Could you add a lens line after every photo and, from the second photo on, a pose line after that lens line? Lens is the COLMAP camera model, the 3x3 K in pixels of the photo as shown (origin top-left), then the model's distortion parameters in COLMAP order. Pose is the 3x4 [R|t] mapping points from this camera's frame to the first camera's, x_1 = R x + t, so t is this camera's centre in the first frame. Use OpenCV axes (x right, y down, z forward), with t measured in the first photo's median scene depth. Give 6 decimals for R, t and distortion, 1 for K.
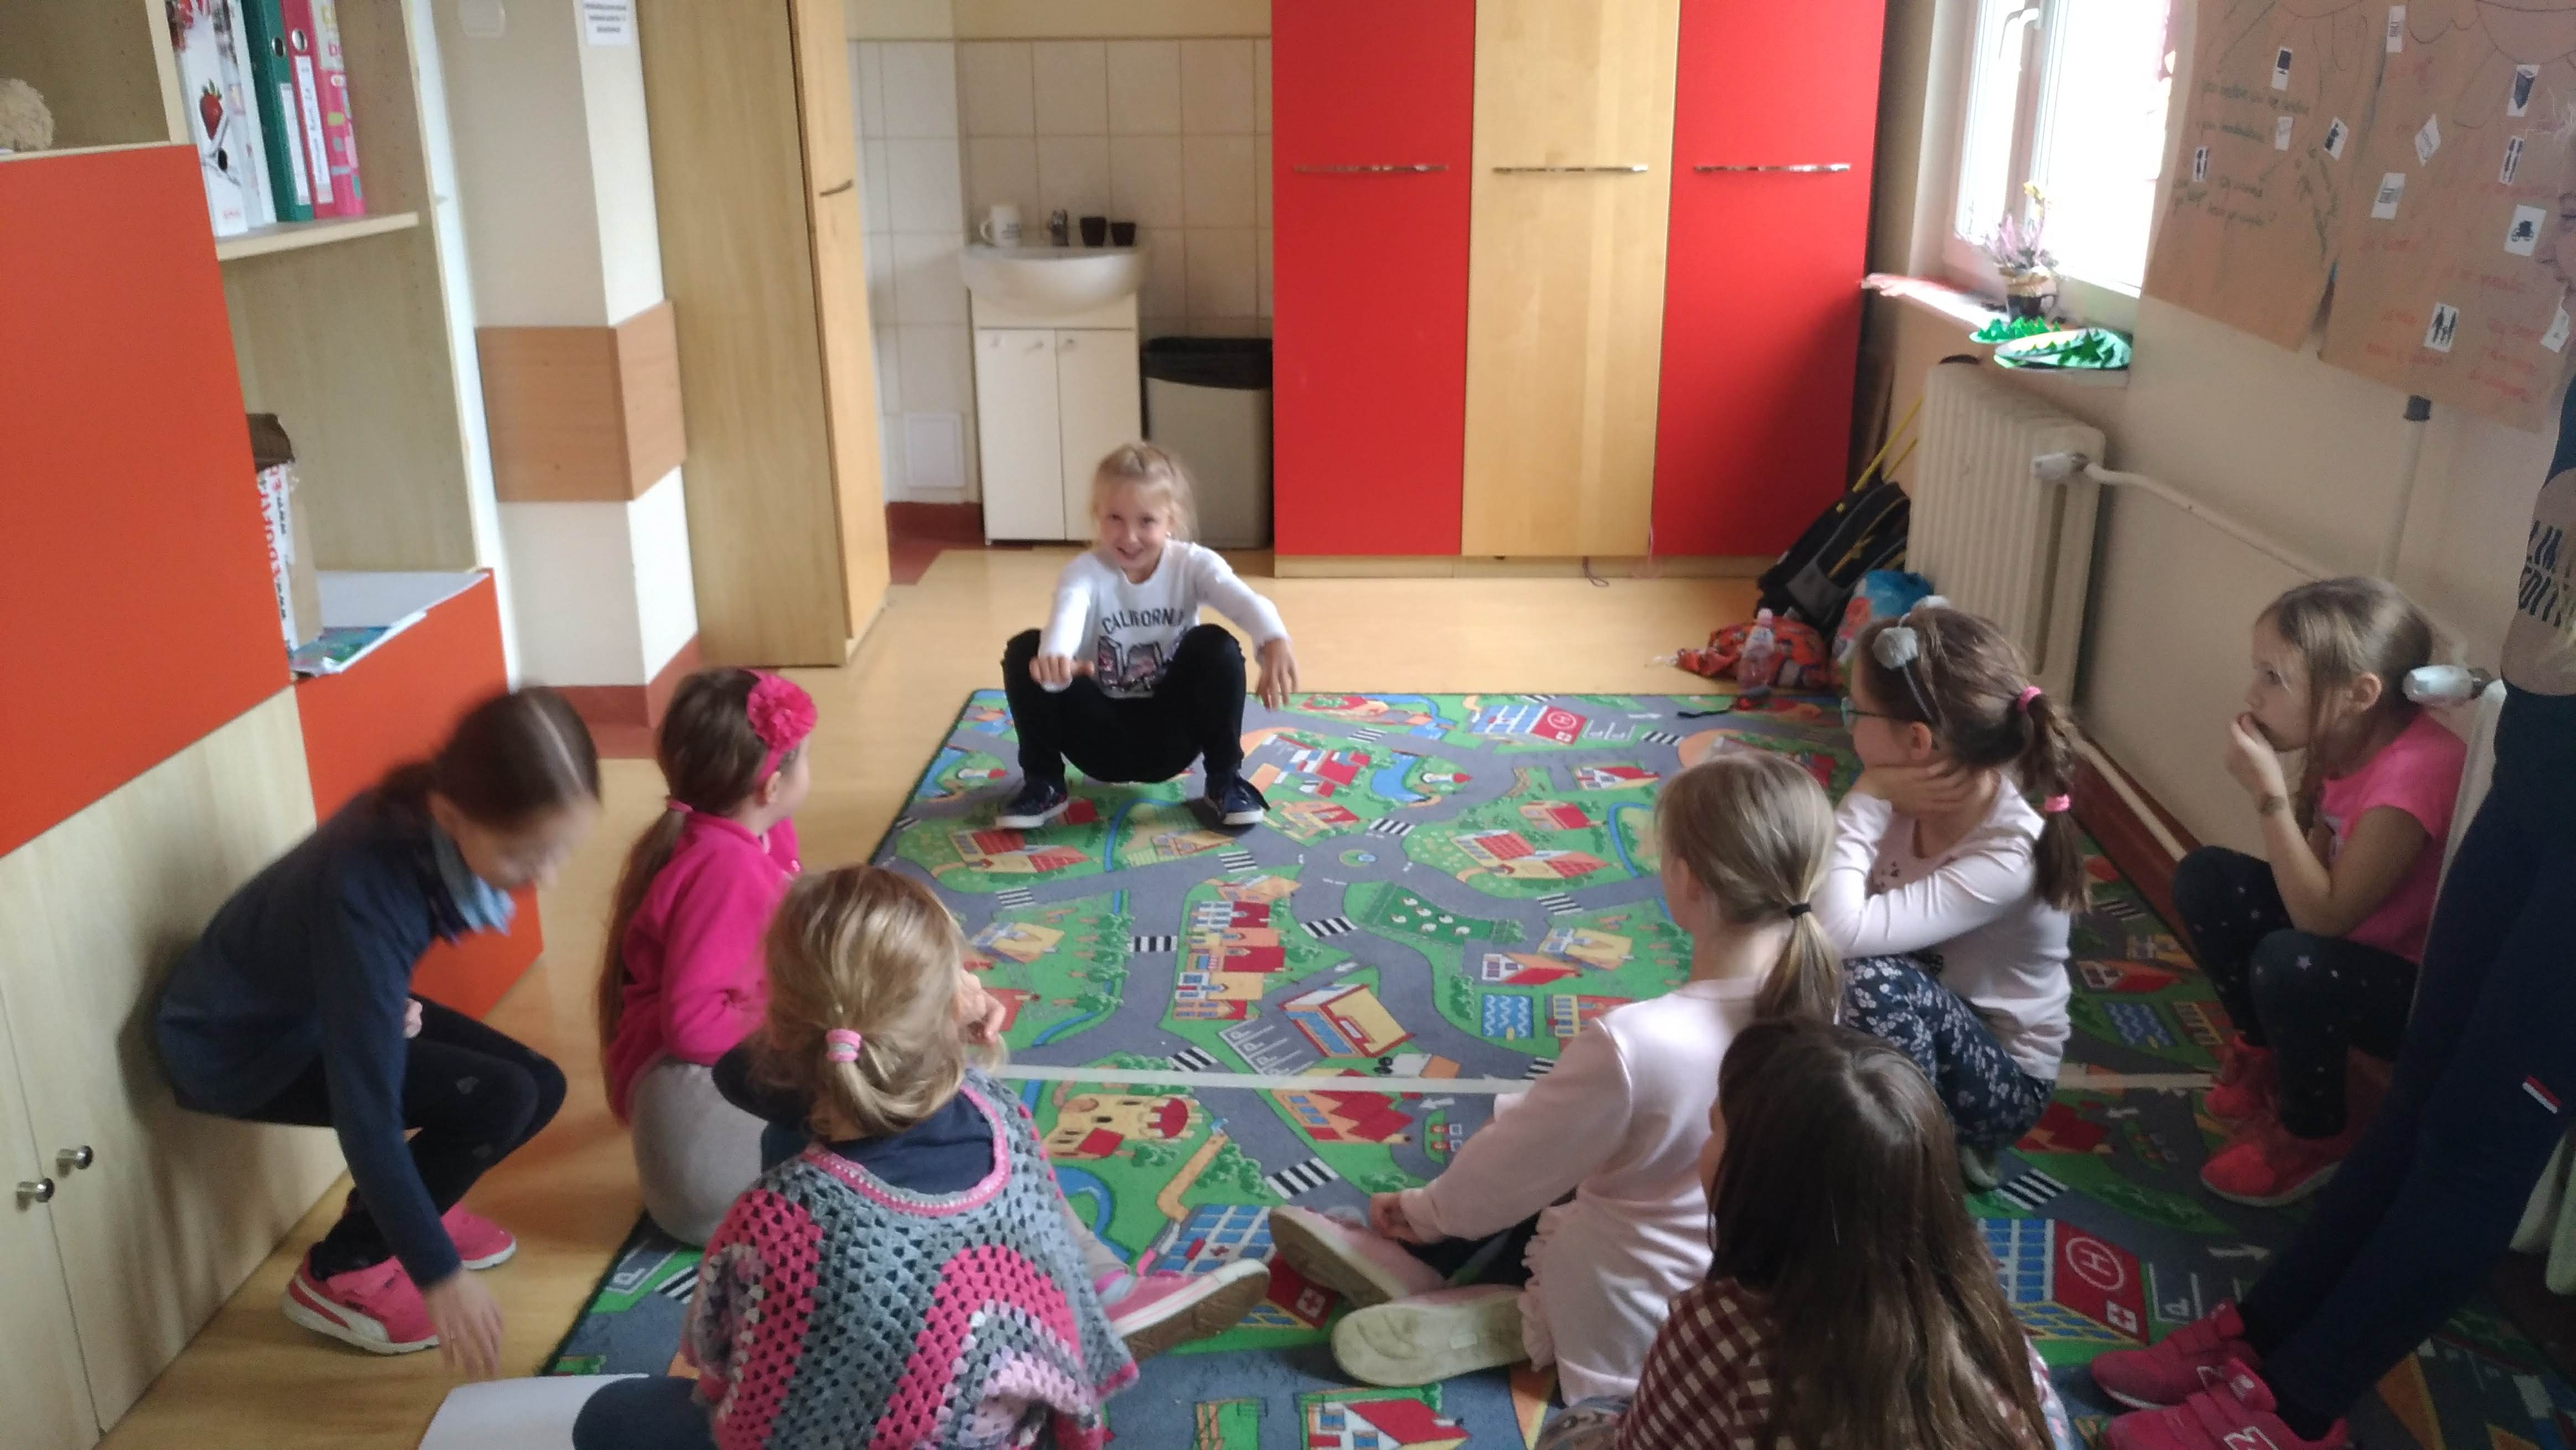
lens RADIAL K [[2010.8, 0, 1265.1], [0, 2010.8, 720.5], [0, 0, 1]] dist [-0.019942, 0.061165]
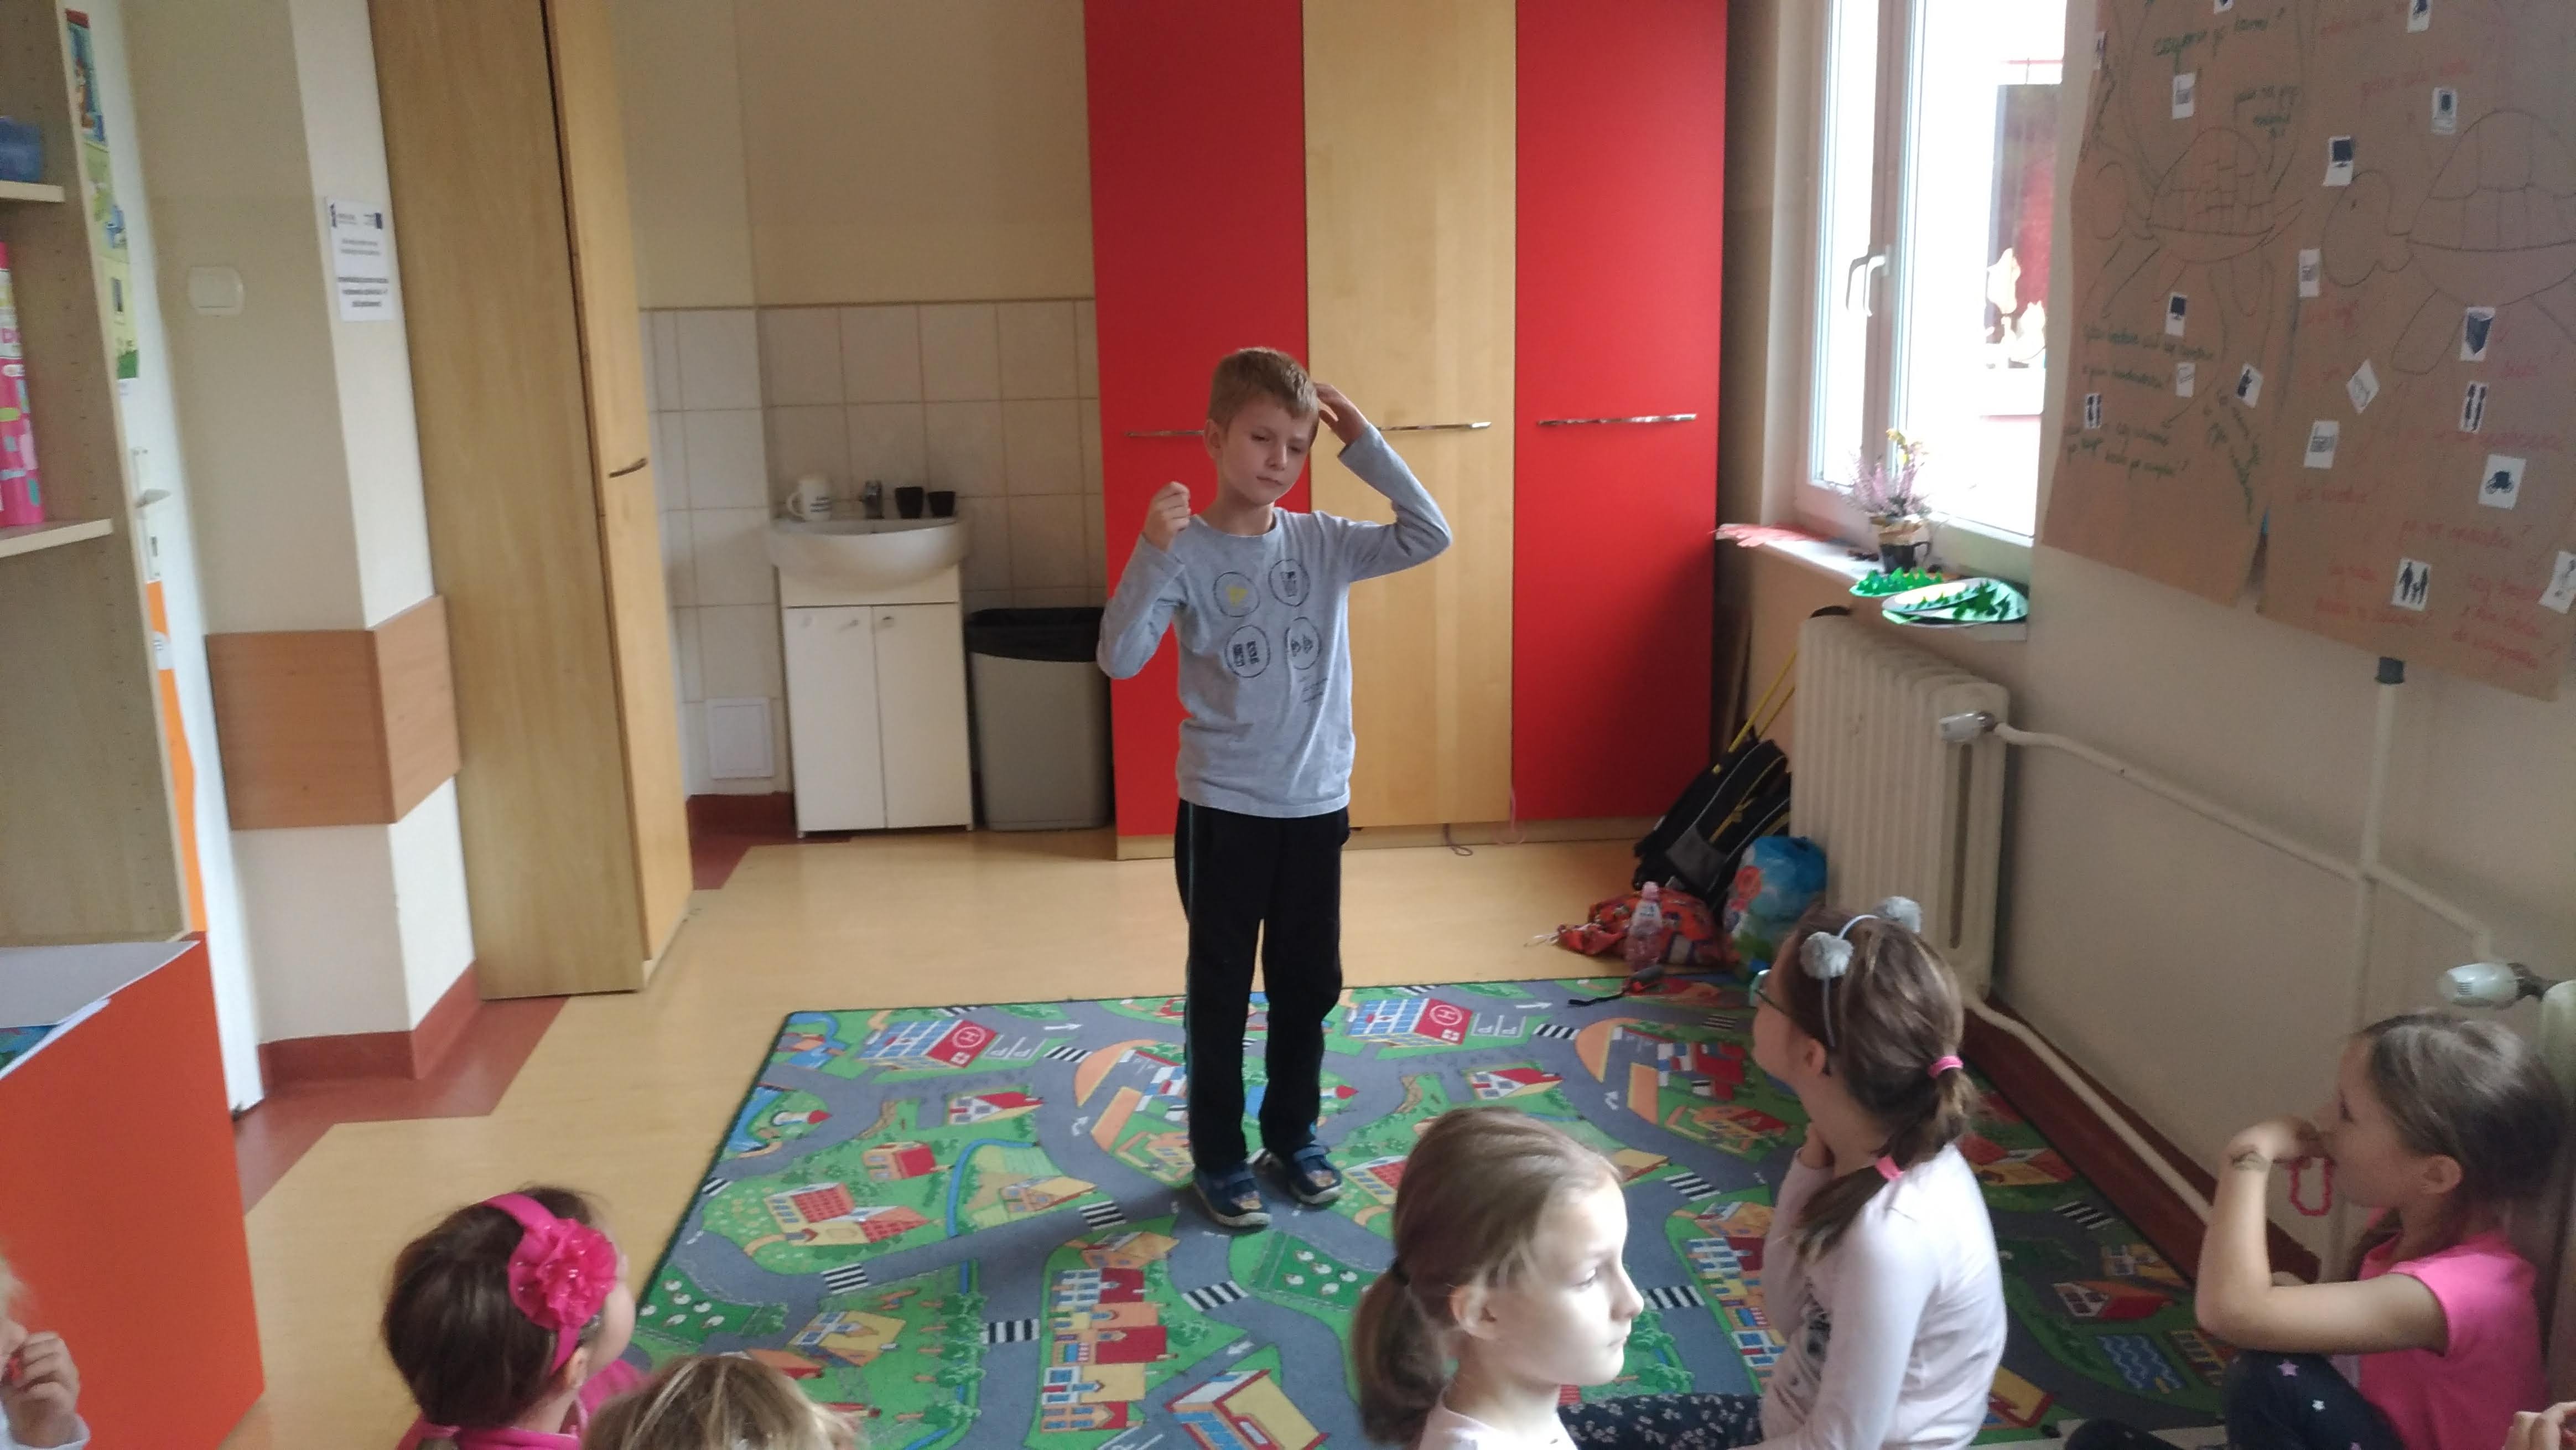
lens RADIAL K [[2010.8, 0, 1264.0], [0, 2010.8, 705.7], [0, 0, 1]] dist [-0.019942, 0.061165]
pose [[0.995061, -0.037221, 0.092027, -0.017515], [0.048550, 0.991081, -0.124104, -0.040619], [-0.086587, 0.127959, 0.987992, 0.114734]]
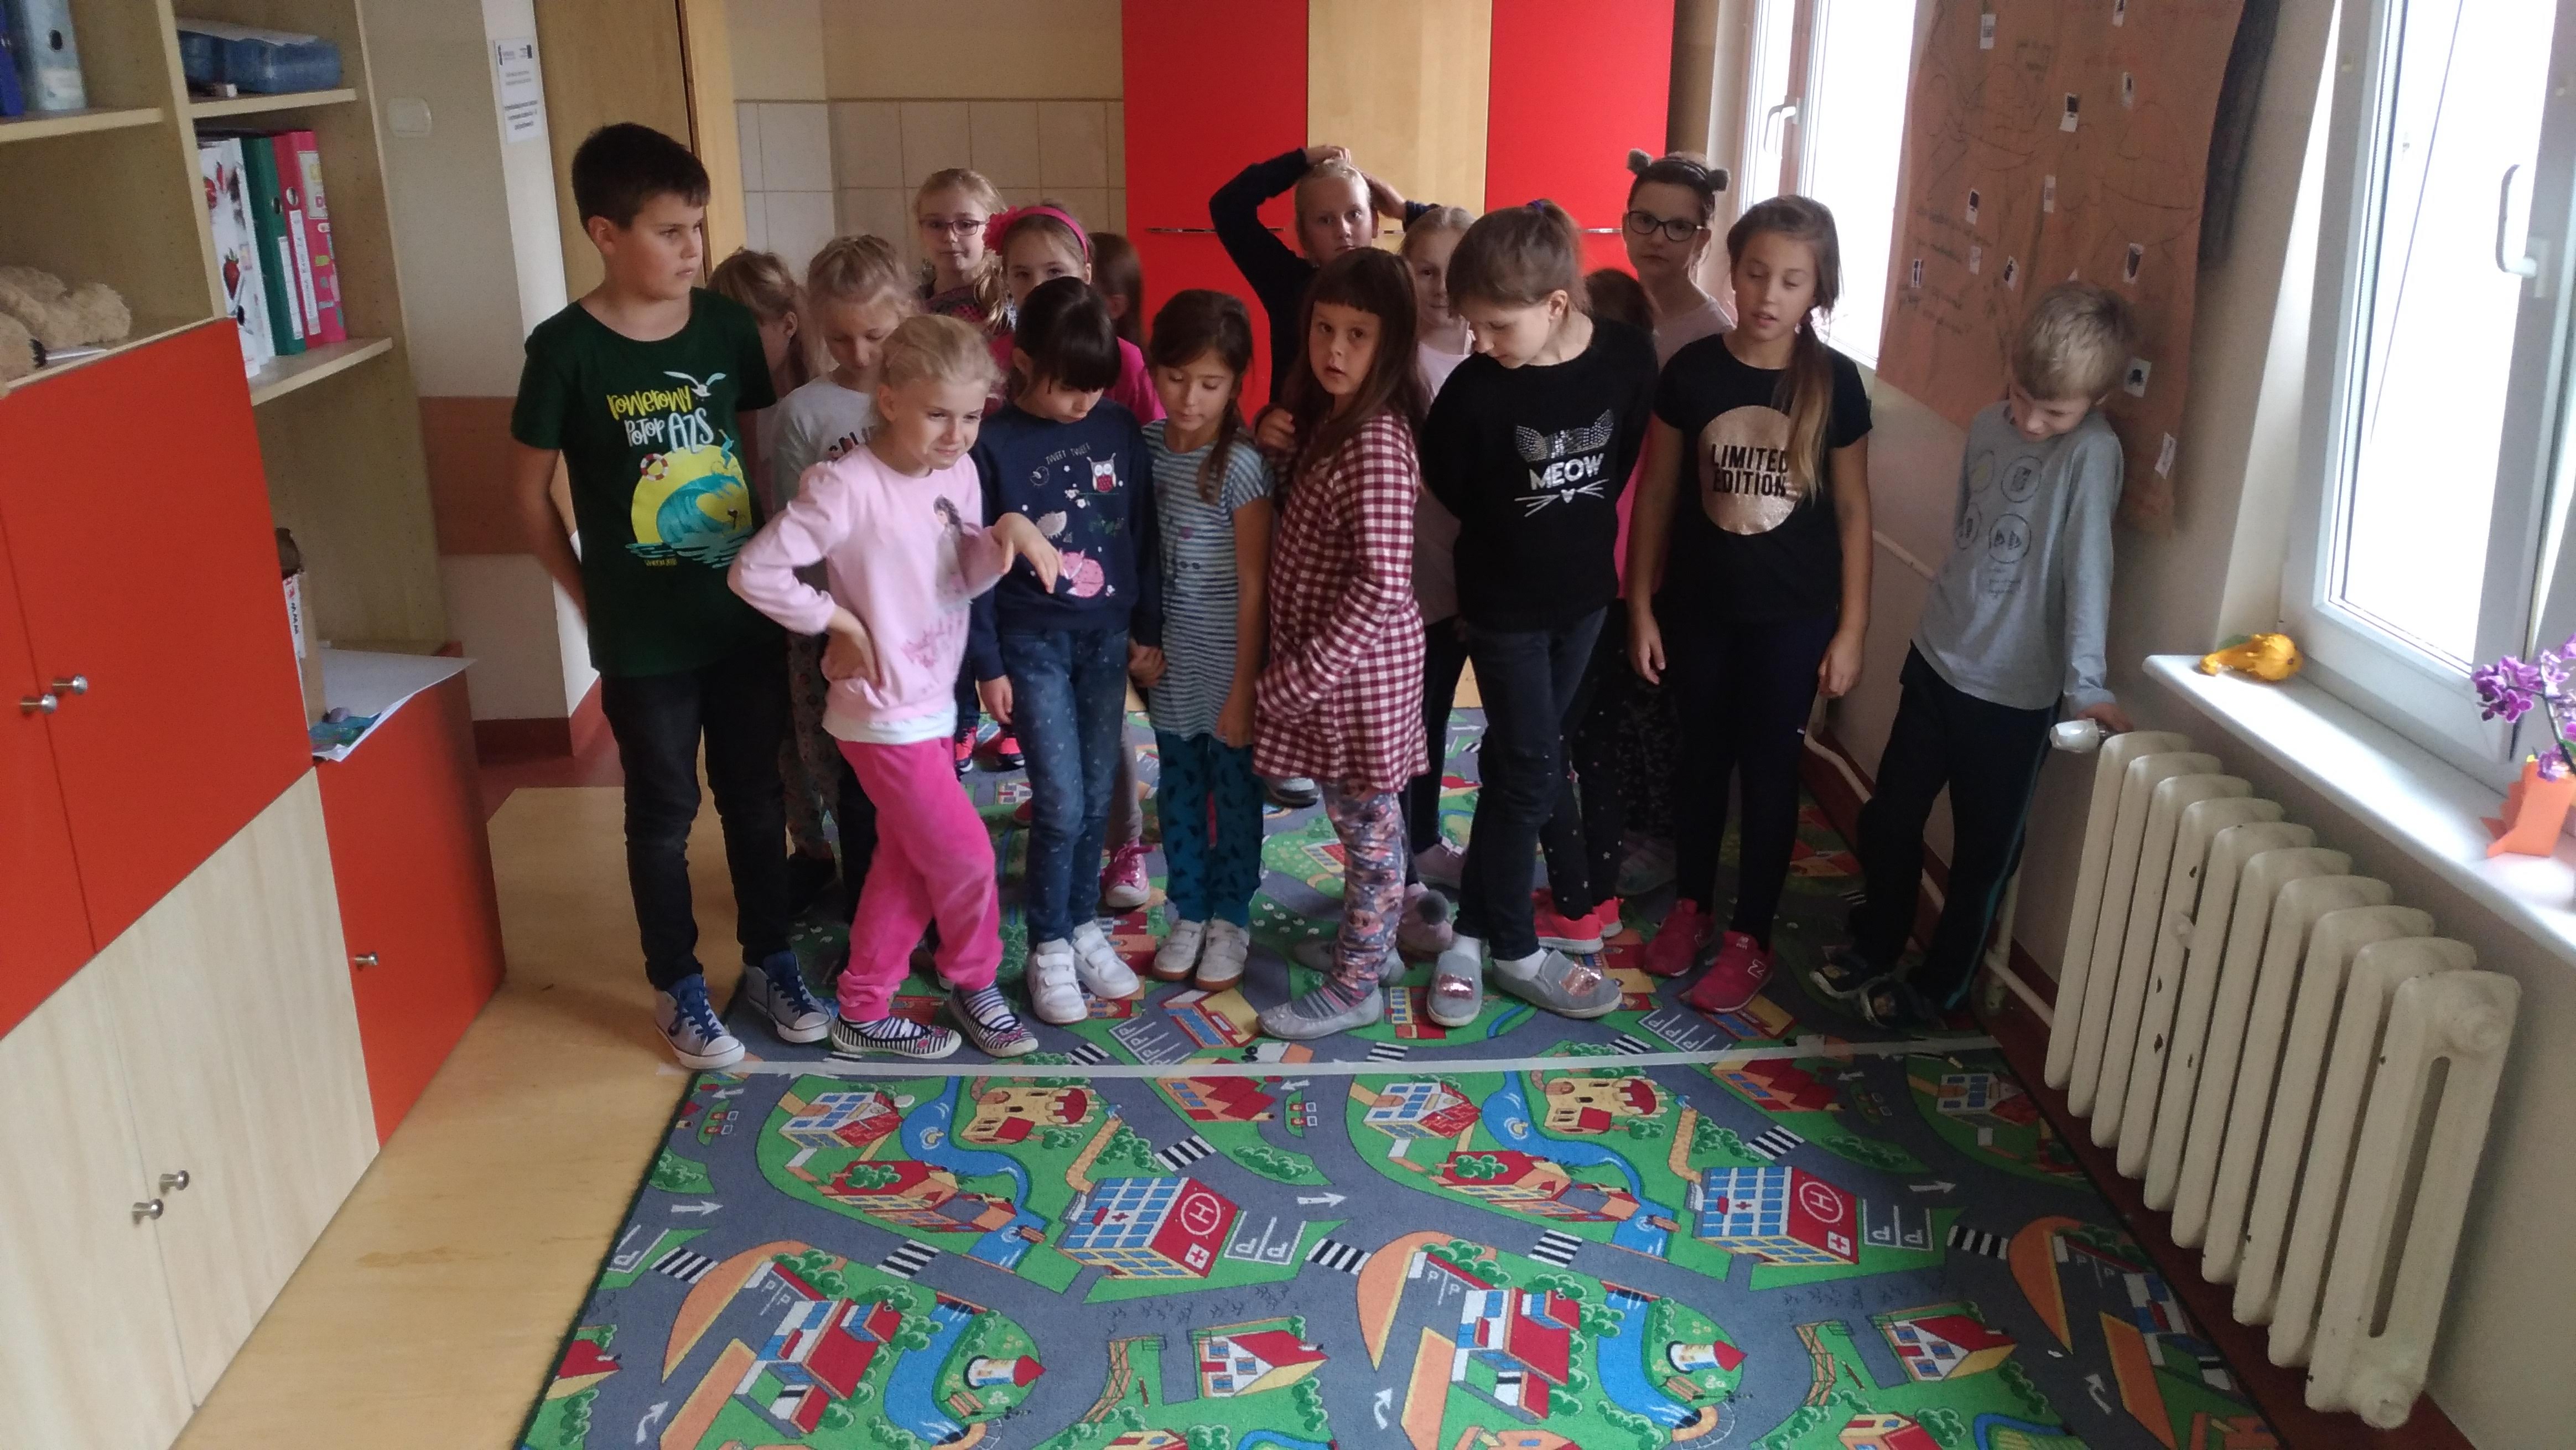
lens RADIAL K [[2010.8, 0, 1270.4], [0, 2010.8, 690.3], [0, 0, 1]] dist [-0.019942, 0.061165]
pose [[0.996398, -0.017756, 0.082914, -0.020333], [0.016959, 0.999803, 0.010305, -0.048896], [-0.083081, -0.008862, 0.996503, -0.159370]]
